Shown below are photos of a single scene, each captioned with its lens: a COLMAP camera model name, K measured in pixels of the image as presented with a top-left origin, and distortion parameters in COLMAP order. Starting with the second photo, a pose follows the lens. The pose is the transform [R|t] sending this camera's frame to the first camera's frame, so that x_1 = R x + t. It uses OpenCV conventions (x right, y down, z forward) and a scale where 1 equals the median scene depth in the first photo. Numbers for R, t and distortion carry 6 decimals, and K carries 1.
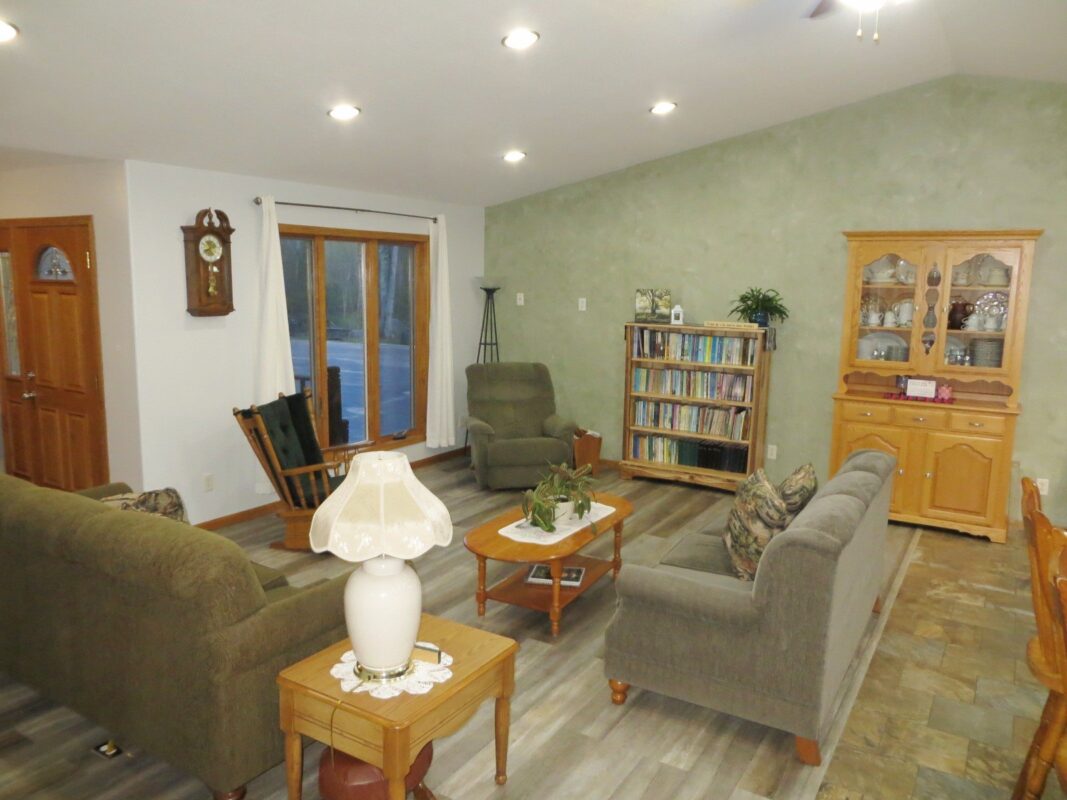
lens RADIAL K [[798.9, 0, 536.4], [0, 798.9, 401.5], [0, 0, 1]] dist [-0.021329, 0.003291]
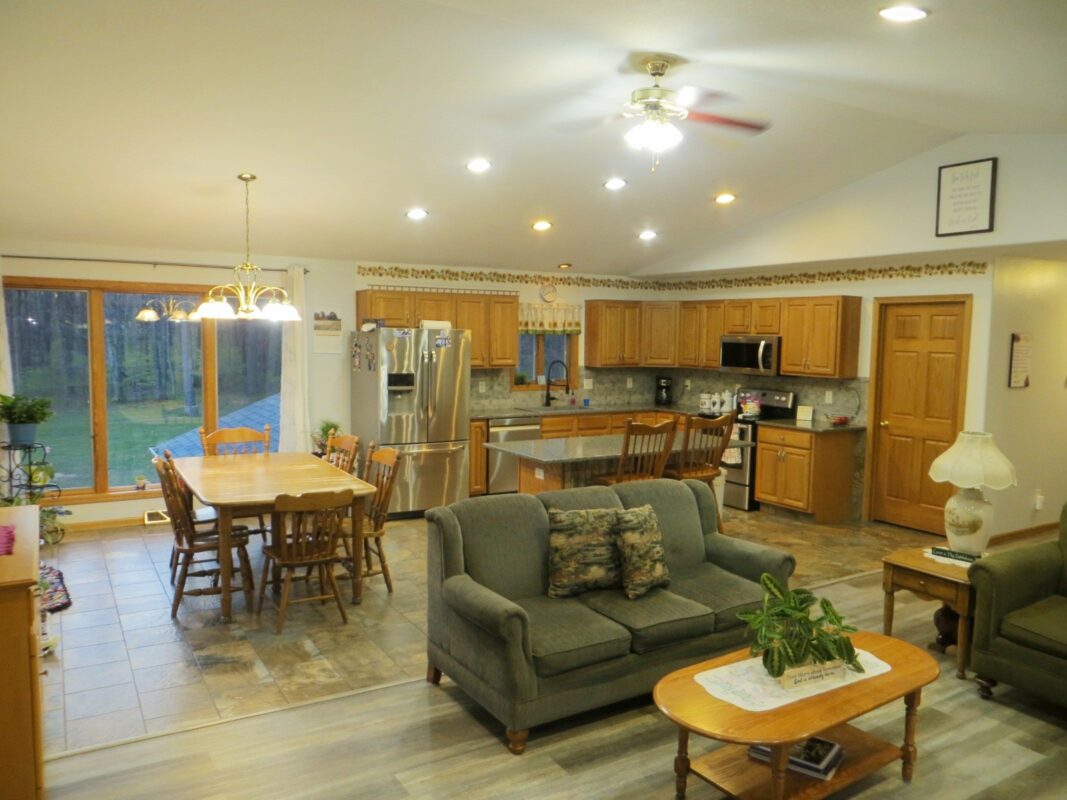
lens RADIAL K [[801.5, 0, 535.3], [0, 801.5, 403.1], [0, 0, 1]] dist [-0.011600, -0.000723]
pose [[-0.888729, -0.069519, 0.453132, -0.059040], [0.041995, 0.971933, 0.231479, -0.202004], [-0.456506, 0.224751, -0.860866, 1.319680]]
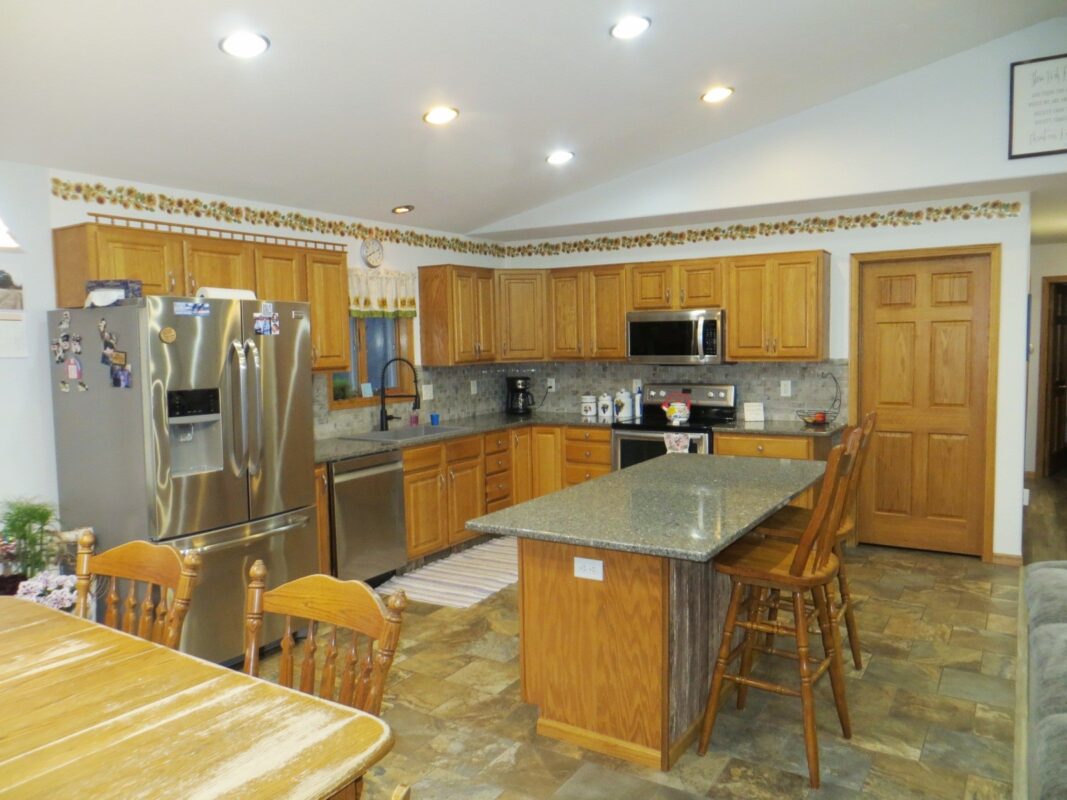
lens RADIAL K [[801.5, 0, 535.3], [0, 801.5, 403.1], [0, 0, 1]] dist [-0.011600, -0.000723]
pose [[-0.999948, 0.001151, 0.010085, 0.450676], [0.003469, 0.972474, 0.232984, -0.093177], [-0.009539, 0.233007, -0.972428, 0.907083]]
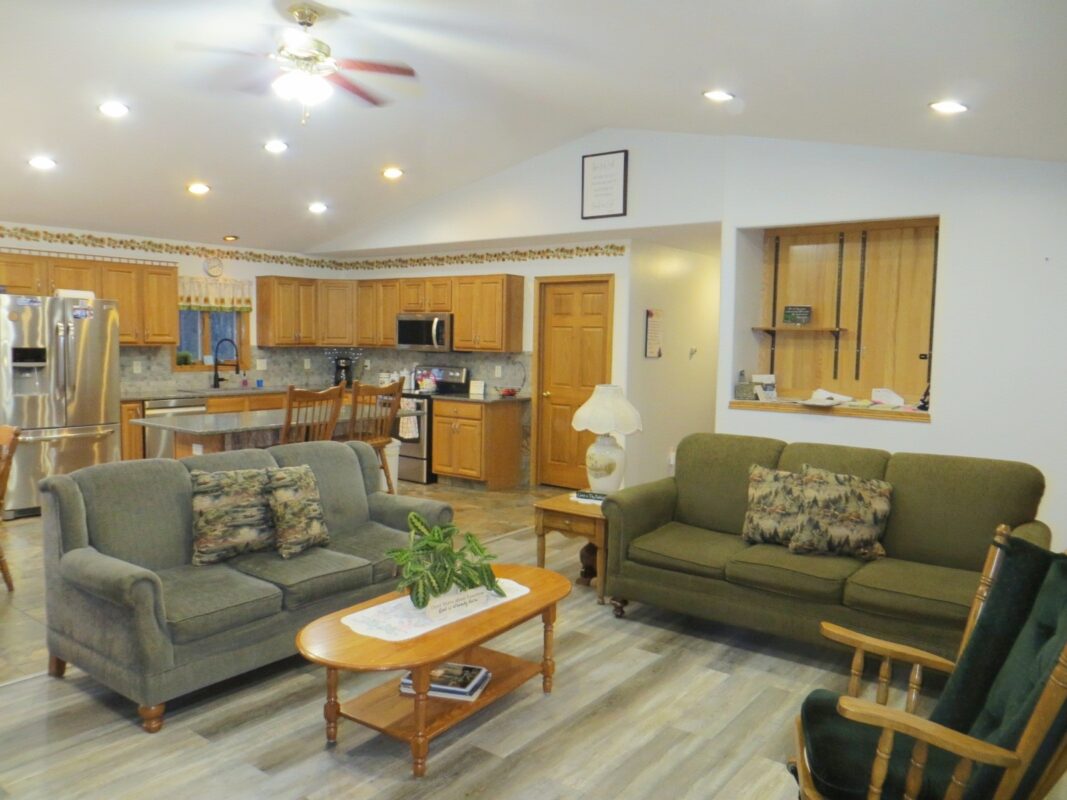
lens RADIAL K [[798.9, 0, 536.4], [0, 798.9, 401.5], [0, 0, 1]] dist [-0.021329, 0.003291]
pose [[-0.994206, -0.043778, 0.098175, -0.099096], [-0.019673, 0.971990, 0.234199, -0.158769], [-0.105678, 0.230911, -0.967219, 1.312874]]
